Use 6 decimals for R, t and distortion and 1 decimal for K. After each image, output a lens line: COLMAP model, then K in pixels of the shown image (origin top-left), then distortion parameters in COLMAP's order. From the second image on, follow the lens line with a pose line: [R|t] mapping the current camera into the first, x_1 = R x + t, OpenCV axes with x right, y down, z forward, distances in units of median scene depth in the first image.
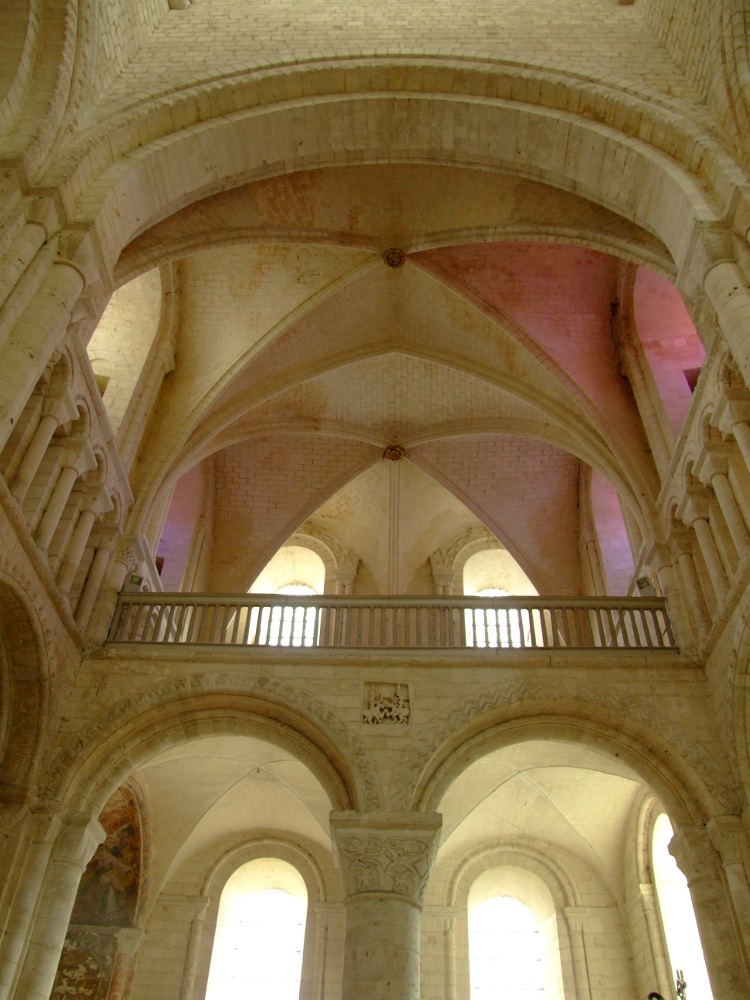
lens RADIAL K [[815.7, 0, 375.0], [0, 815.7, 500.0], [0, 0, 1]] dist [-0.159716, 0.137760]
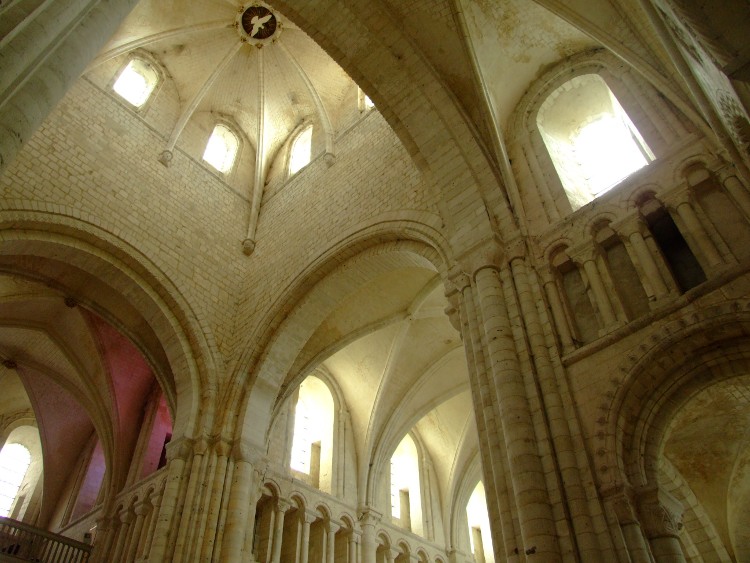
lens RADIAL K [[612.3, 0, 355.9], [0, 612.3, 281.3], [0, 0, 1]] dist [-0.156816, 0.127004]
pose [[0.686332, 0.513580, 0.514960, -0.299196], [-0.491171, 0.849503, -0.192601, -0.483476], [-0.536377, -0.120746, 0.835297, -0.547318]]
